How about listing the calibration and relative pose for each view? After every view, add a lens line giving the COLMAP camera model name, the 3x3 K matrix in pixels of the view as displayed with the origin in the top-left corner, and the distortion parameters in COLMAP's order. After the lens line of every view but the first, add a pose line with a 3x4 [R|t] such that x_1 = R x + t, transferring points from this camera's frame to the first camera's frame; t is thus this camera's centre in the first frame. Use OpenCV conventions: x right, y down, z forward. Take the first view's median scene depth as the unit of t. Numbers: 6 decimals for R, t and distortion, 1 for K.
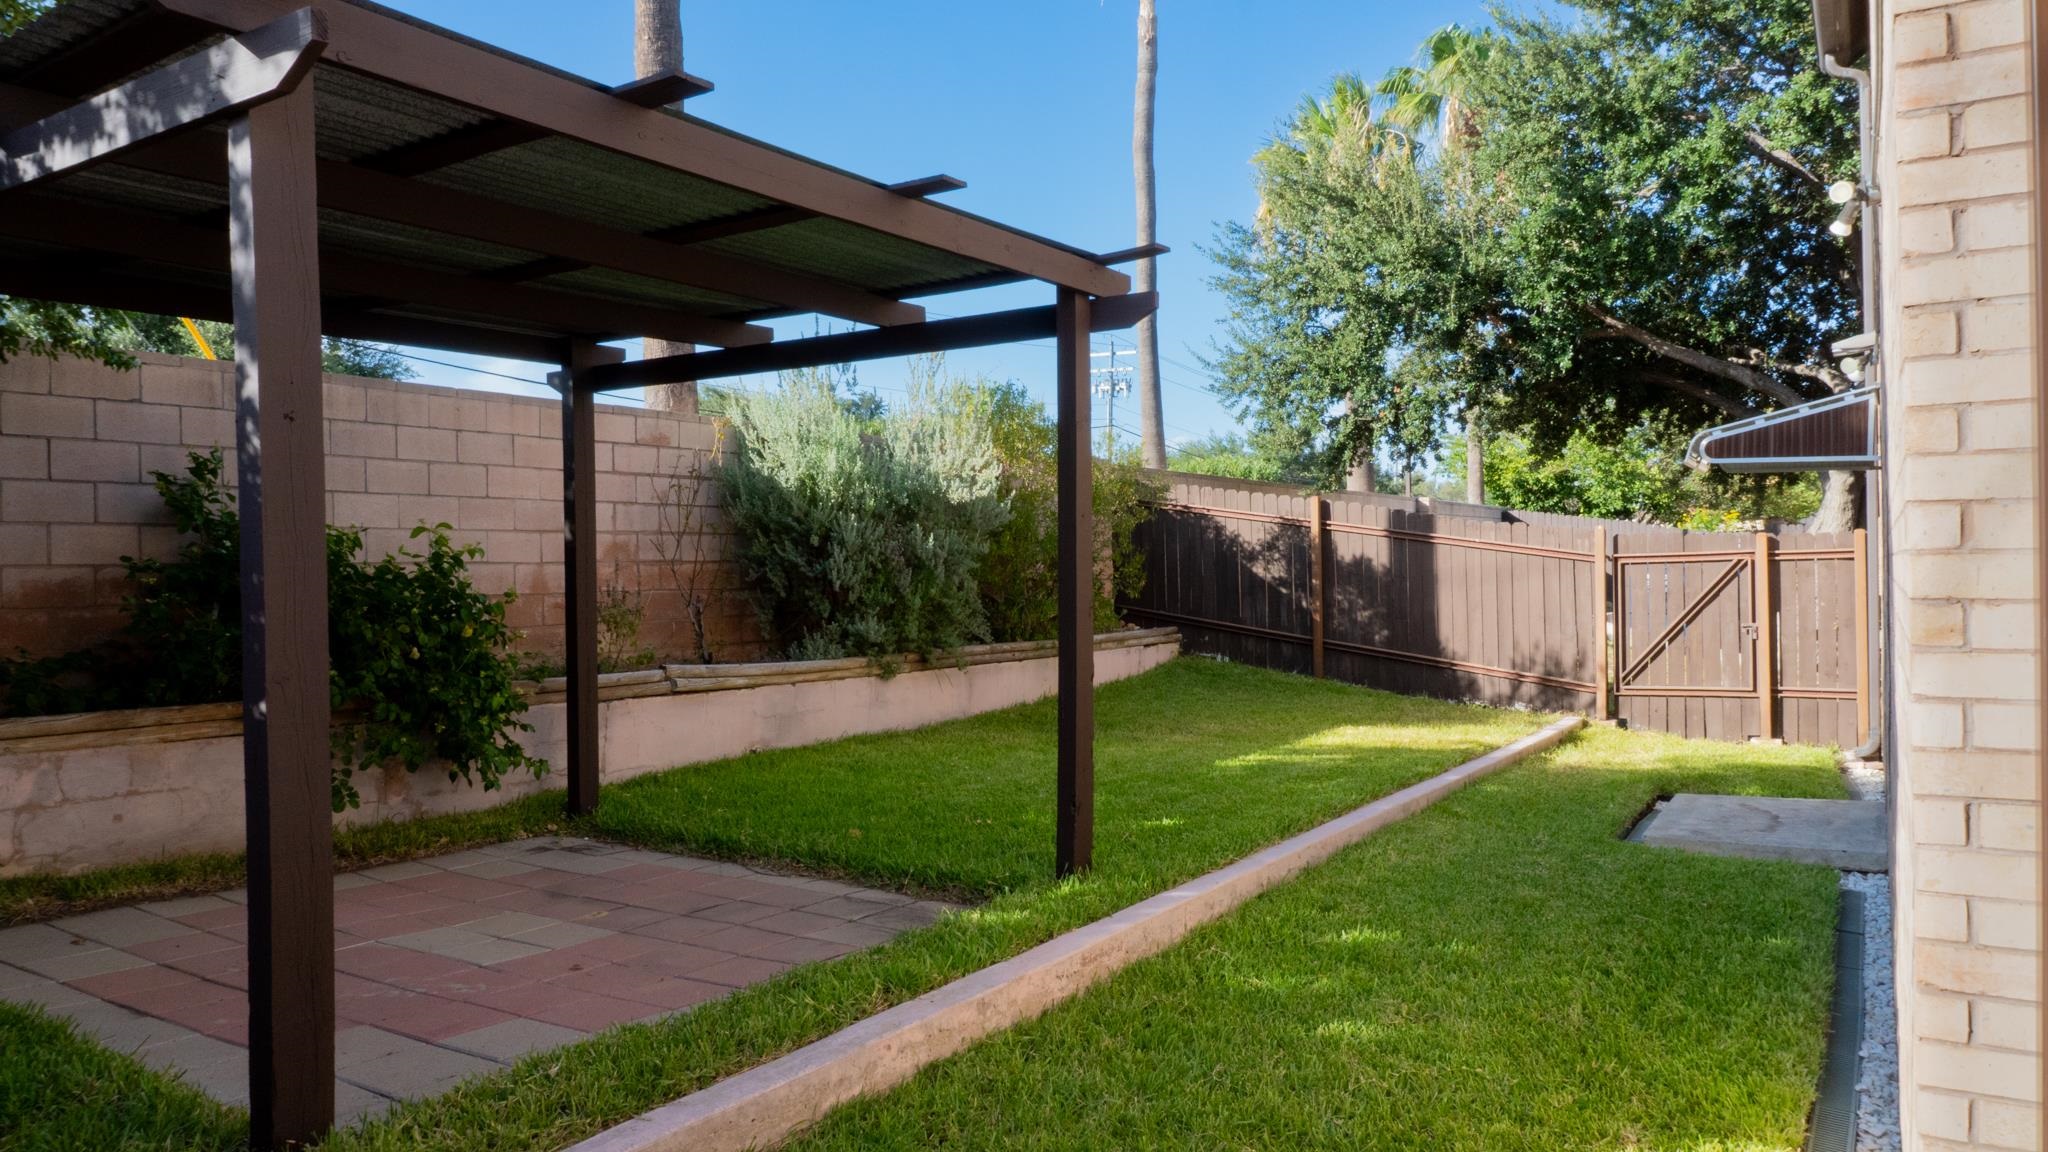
lens RADIAL K [[1370.8, 0, 1018.2], [0, 1370.8, 580.3], [0, 0, 1]] dist [-0.002927, -0.000070]
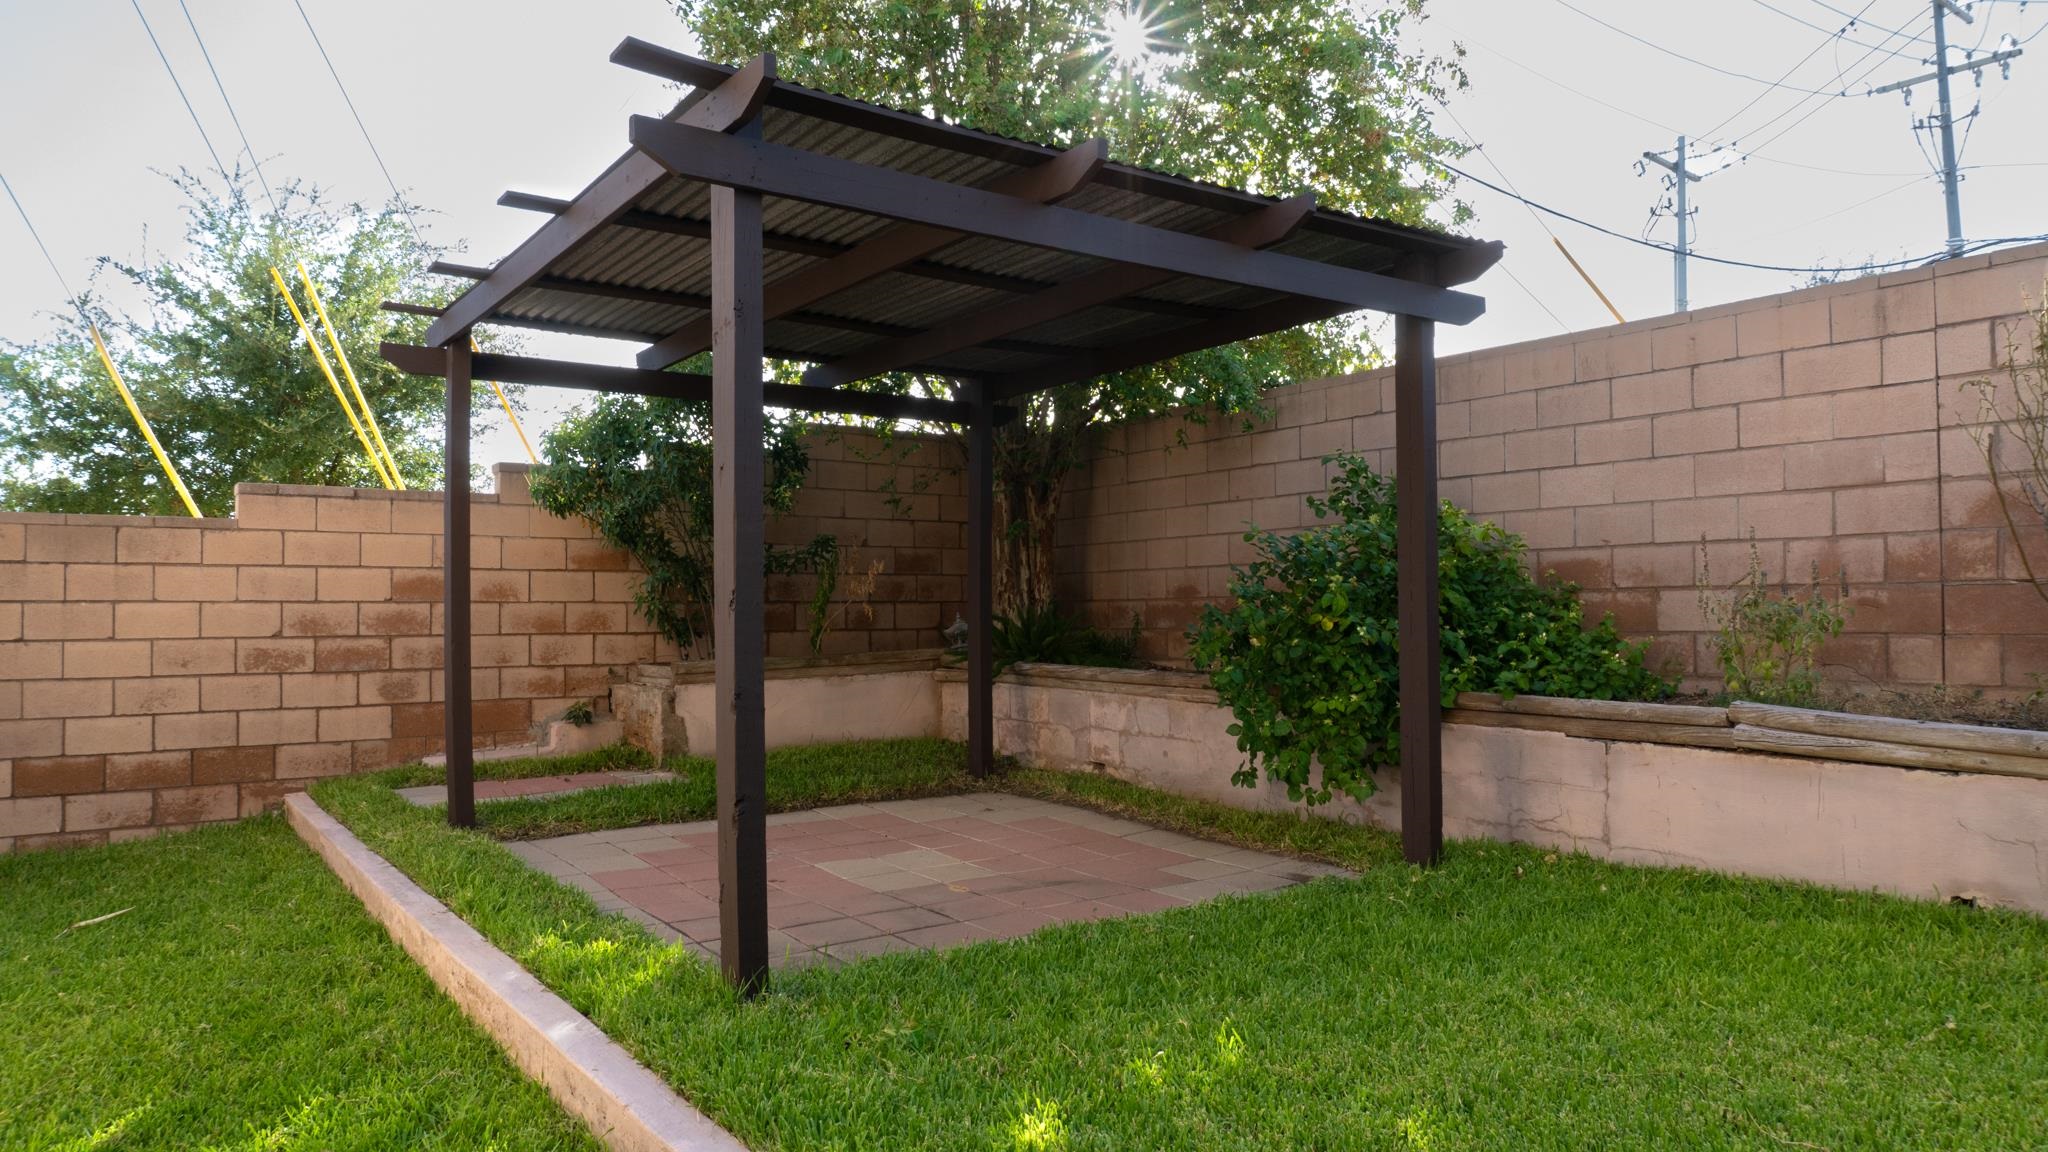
lens RADIAL K [[1370.8, 0, 1017.4], [0, 1370.8, 577.3], [0, 0, 1]] dist [-0.002927, -0.000070]
pose [[-0.356701, 0.000436, -0.934218, 0.430566], [0.010540, 0.999938, -0.003558, 0.005286], [0.934159, -0.011115, -0.356684, 0.927651]]
